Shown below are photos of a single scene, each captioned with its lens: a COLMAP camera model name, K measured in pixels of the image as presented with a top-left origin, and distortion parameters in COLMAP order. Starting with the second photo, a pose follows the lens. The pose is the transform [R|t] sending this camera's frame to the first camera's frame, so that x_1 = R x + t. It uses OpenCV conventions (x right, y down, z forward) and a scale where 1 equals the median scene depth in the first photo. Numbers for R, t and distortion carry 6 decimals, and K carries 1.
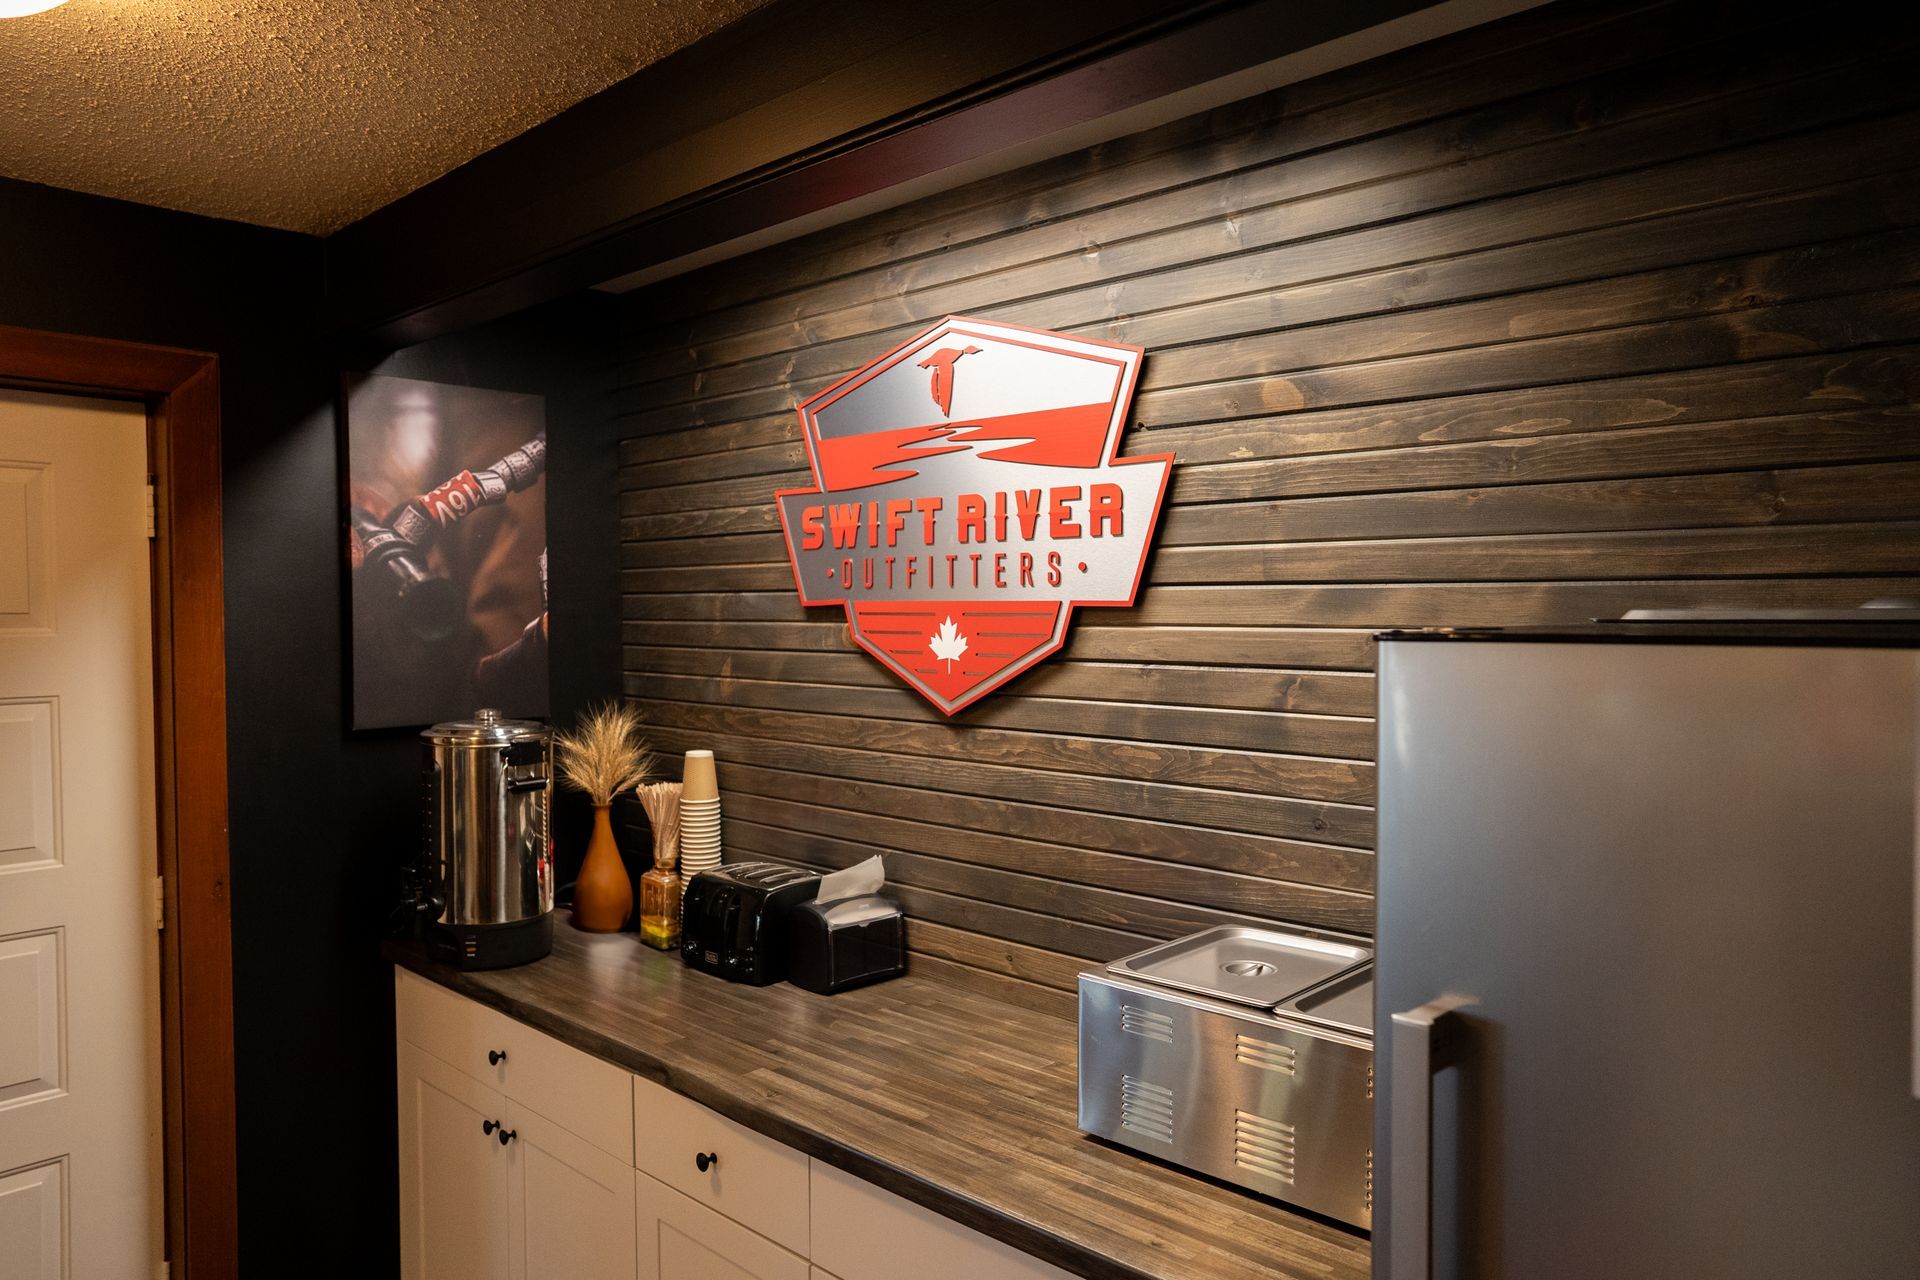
lens RADIAL K [[1369.7, 0, 966.4], [0, 1369.7, 639.0], [0, 0, 1]] dist [-0.014299, 0.004285]
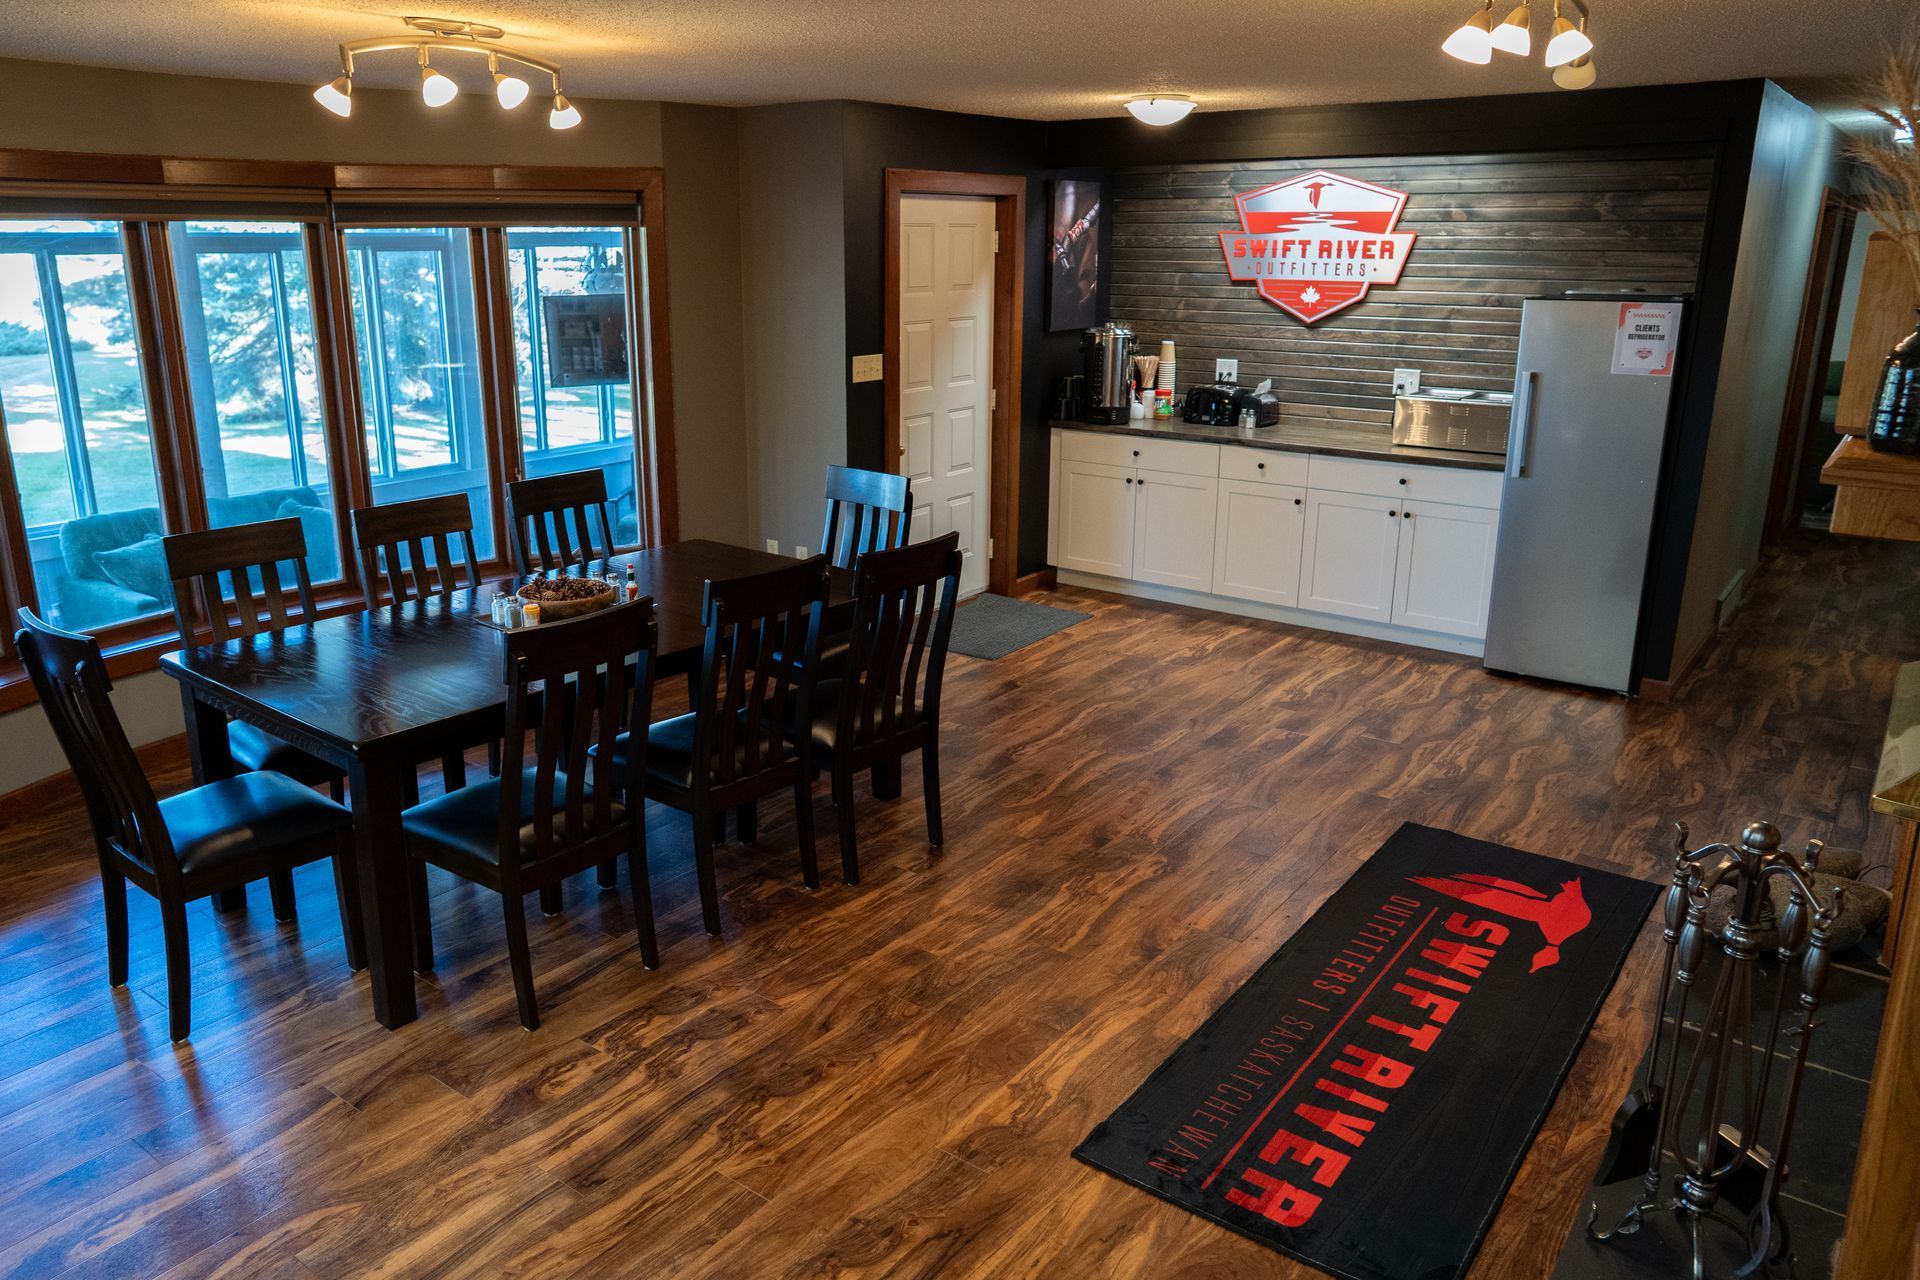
lens RADIAL K [[1369.7, 0, 953.6], [0, 1369.7, 631.0], [0, 0, 1]] dist [-0.014299, 0.004285]
pose [[0.993489, -0.027084, 0.110663, -1.070905], [-0.001432, 0.968288, 0.249834, -0.031071], [-0.113920, -0.248365, 0.961944, -1.747355]]
